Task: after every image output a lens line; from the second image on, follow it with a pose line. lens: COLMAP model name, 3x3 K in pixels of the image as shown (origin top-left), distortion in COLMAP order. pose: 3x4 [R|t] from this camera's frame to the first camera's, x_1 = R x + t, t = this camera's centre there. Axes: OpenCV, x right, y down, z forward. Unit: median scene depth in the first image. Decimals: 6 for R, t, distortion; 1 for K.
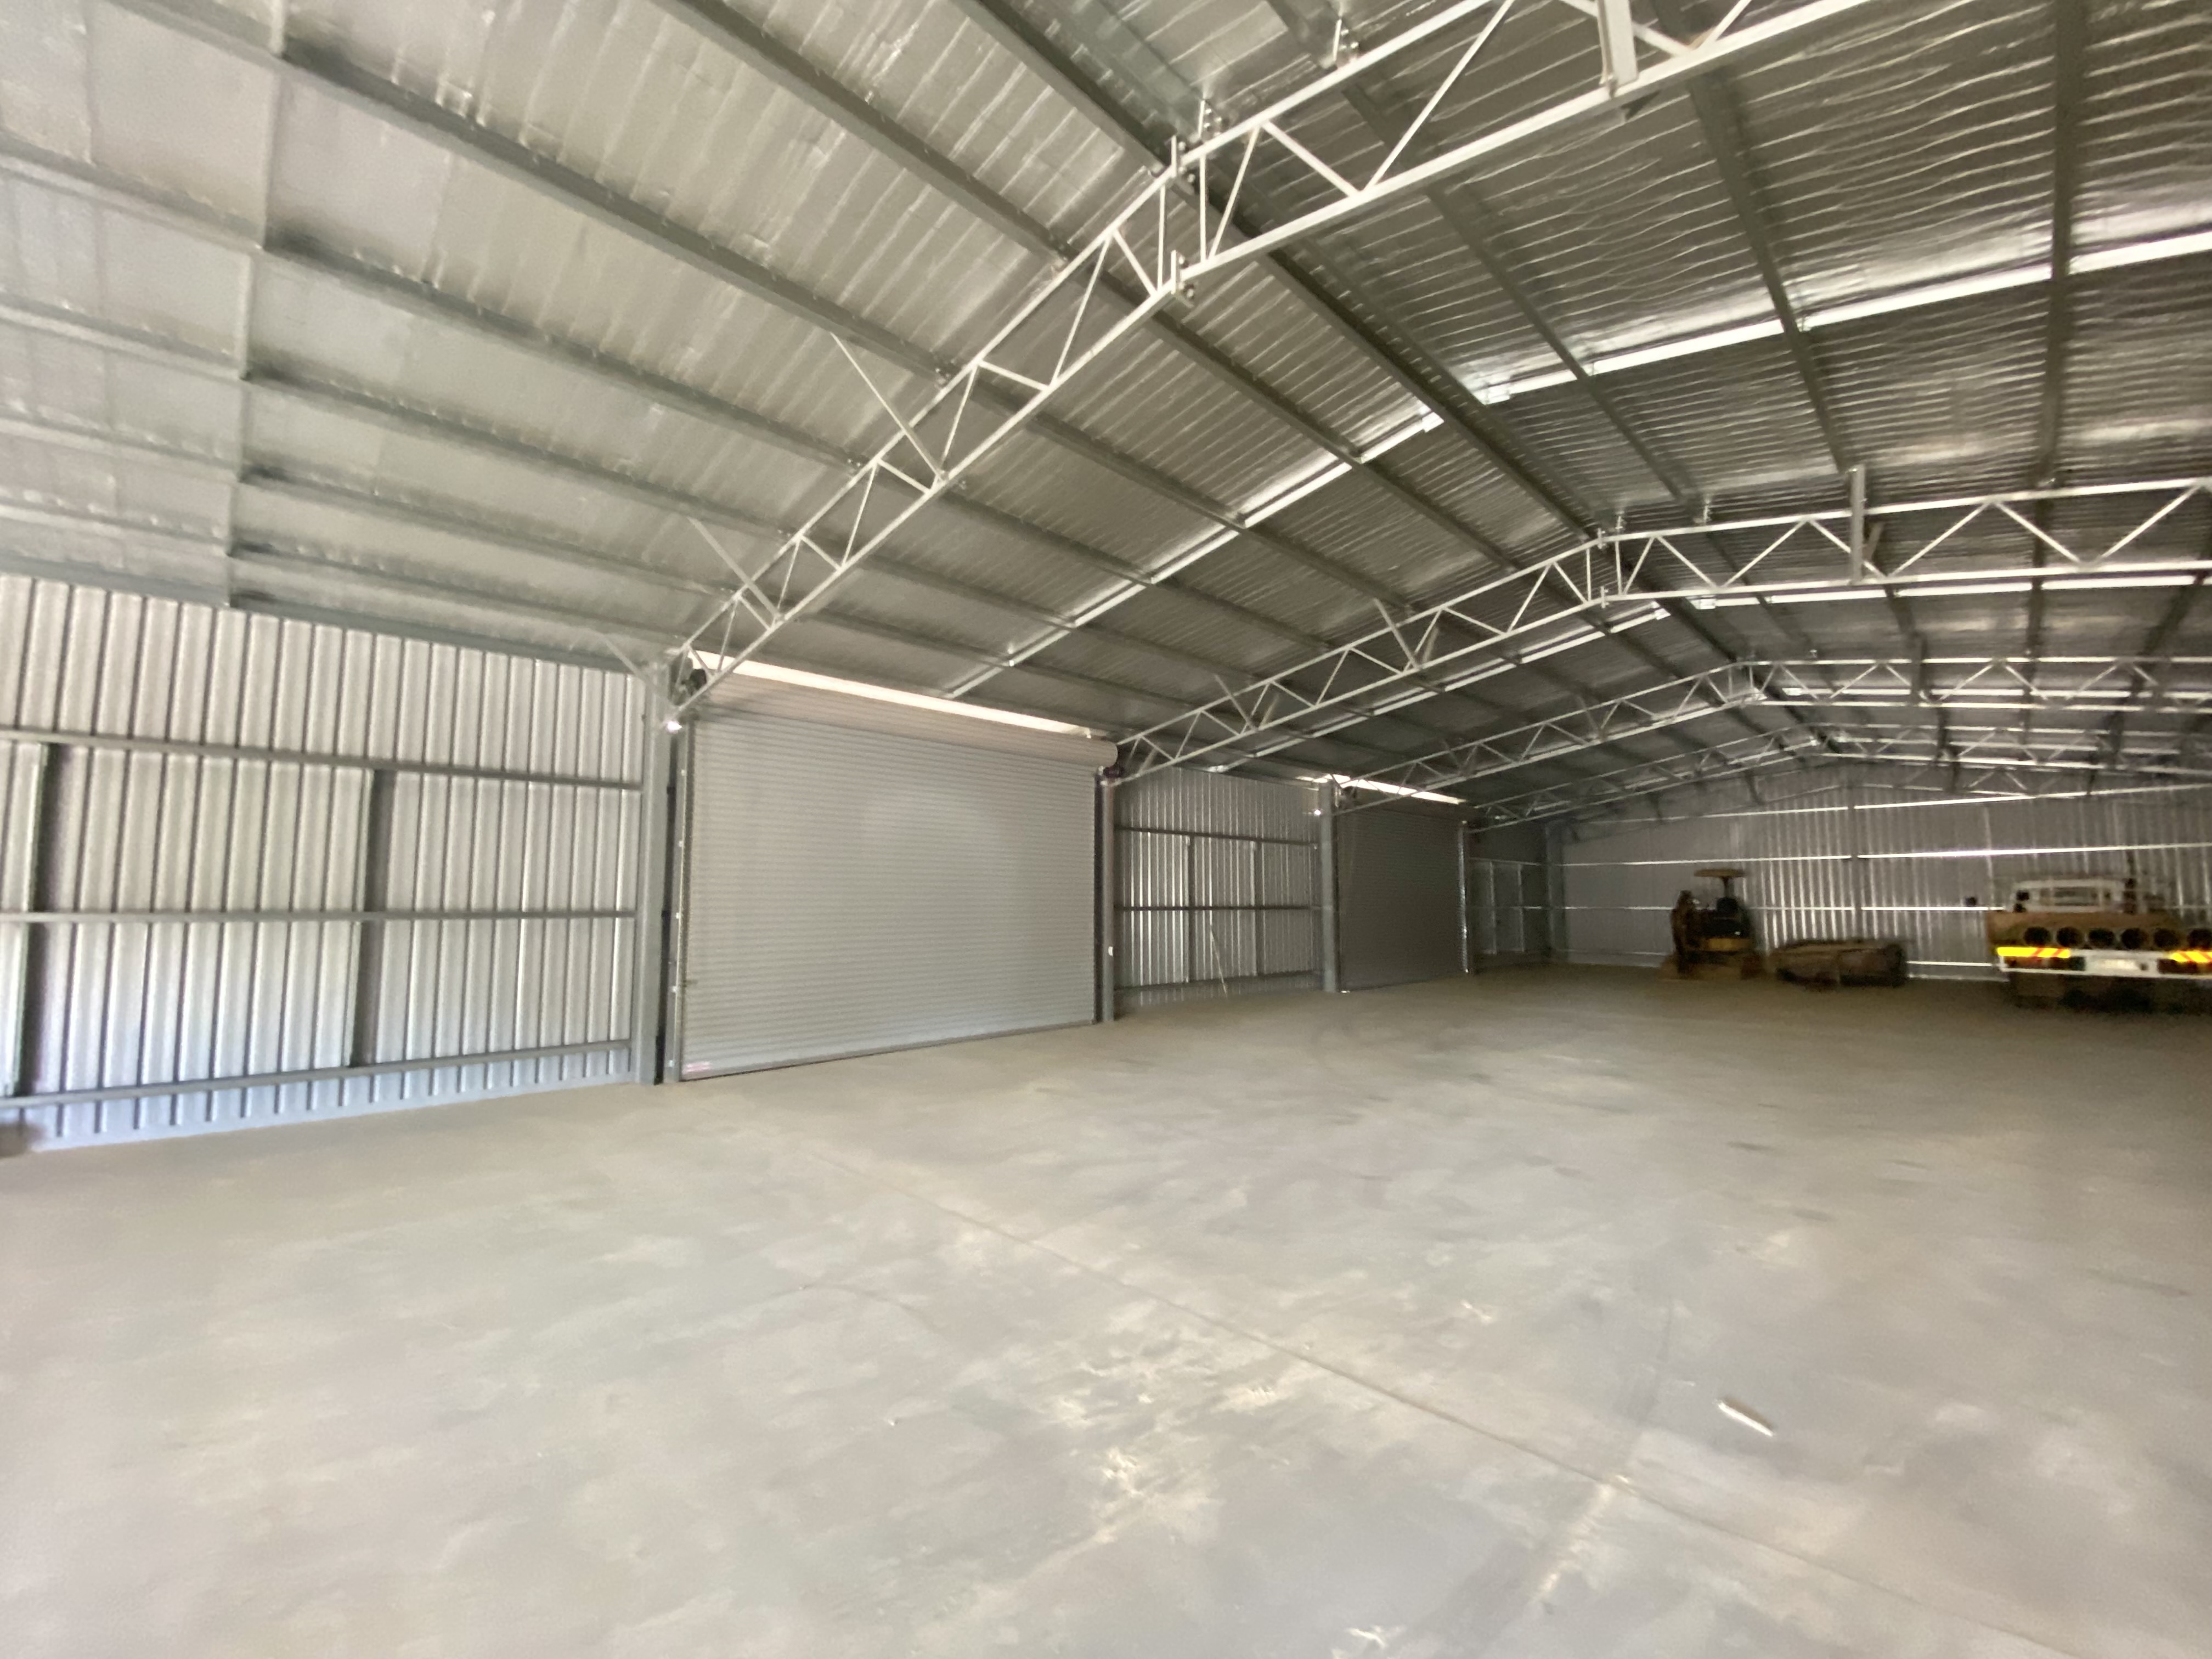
lens RADIAL K [[887.6, 0, 1115.1], [0, 887.6, 828.1], [0, 0, 1]] dist [-0.007363, -0.001921]
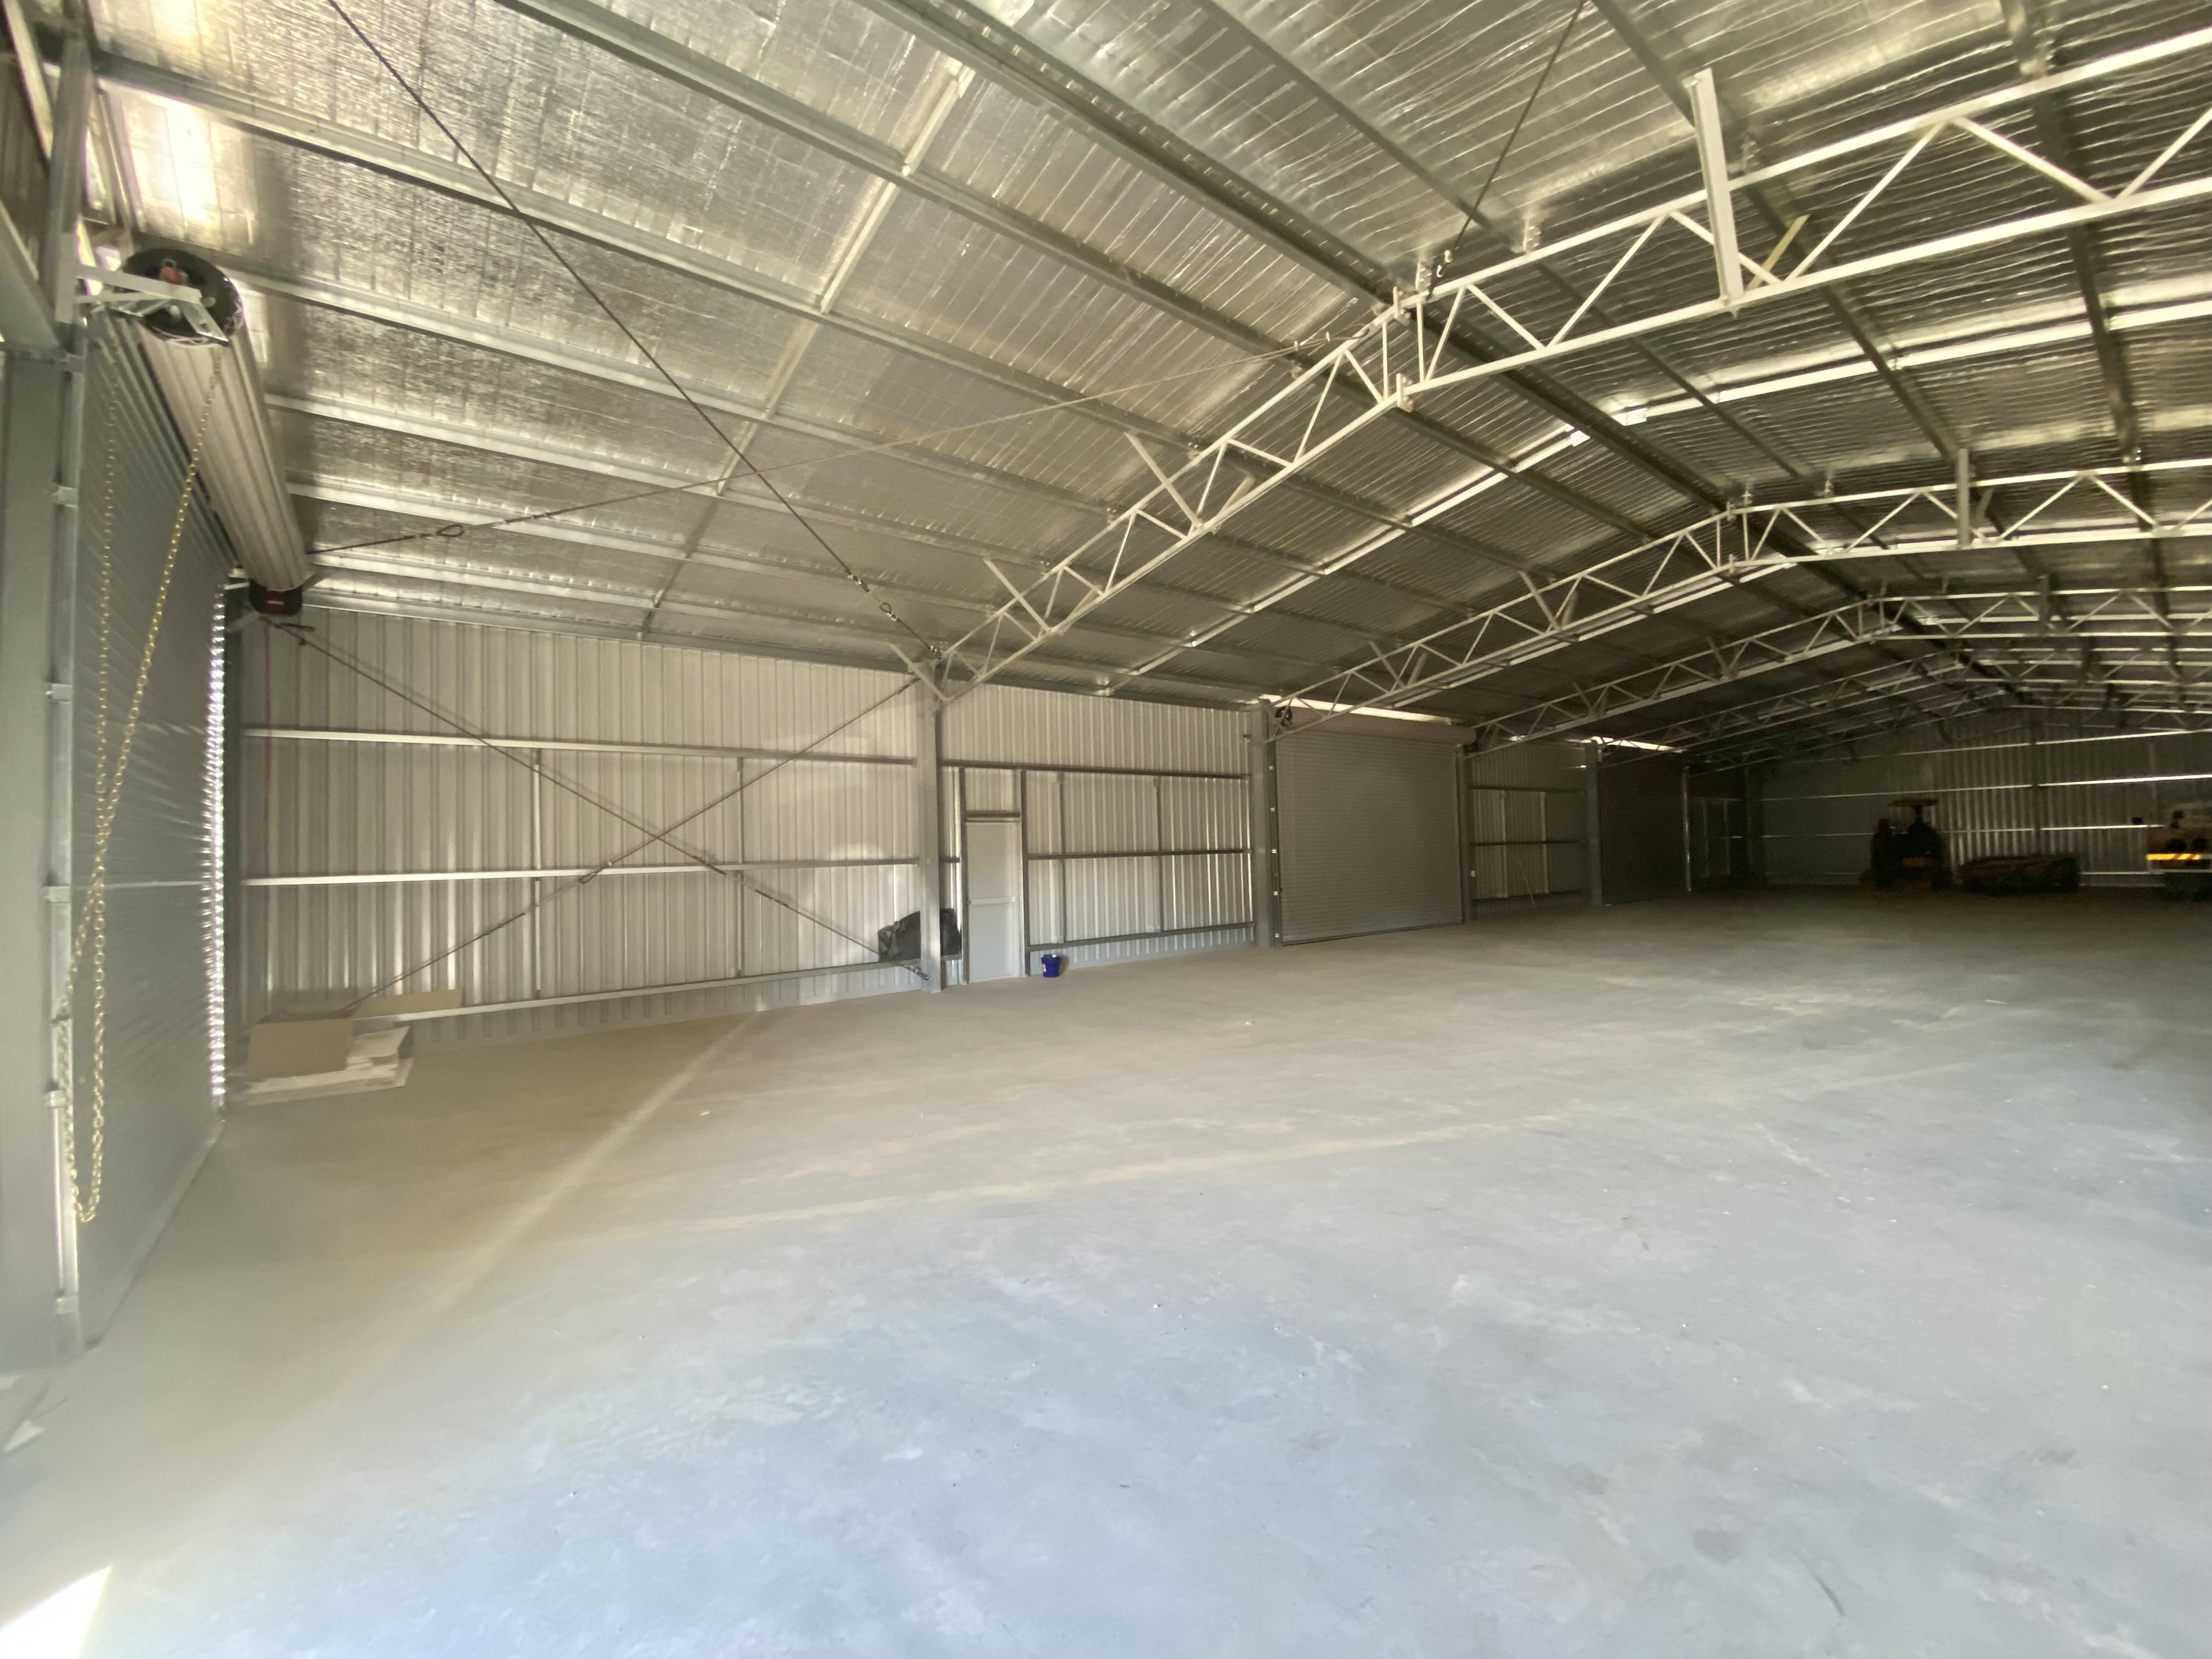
lens RADIAL K [[887.6, 0, 1094.2], [0, 887.6, 835.8], [0, 0, 1]] dist [-0.007363, -0.001921]
pose [[0.990873, -0.034536, -0.130303, -0.145979], [0.042943, 0.997135, 0.062270, -0.012570], [0.127779, -0.067297, 0.989517, -0.292830]]
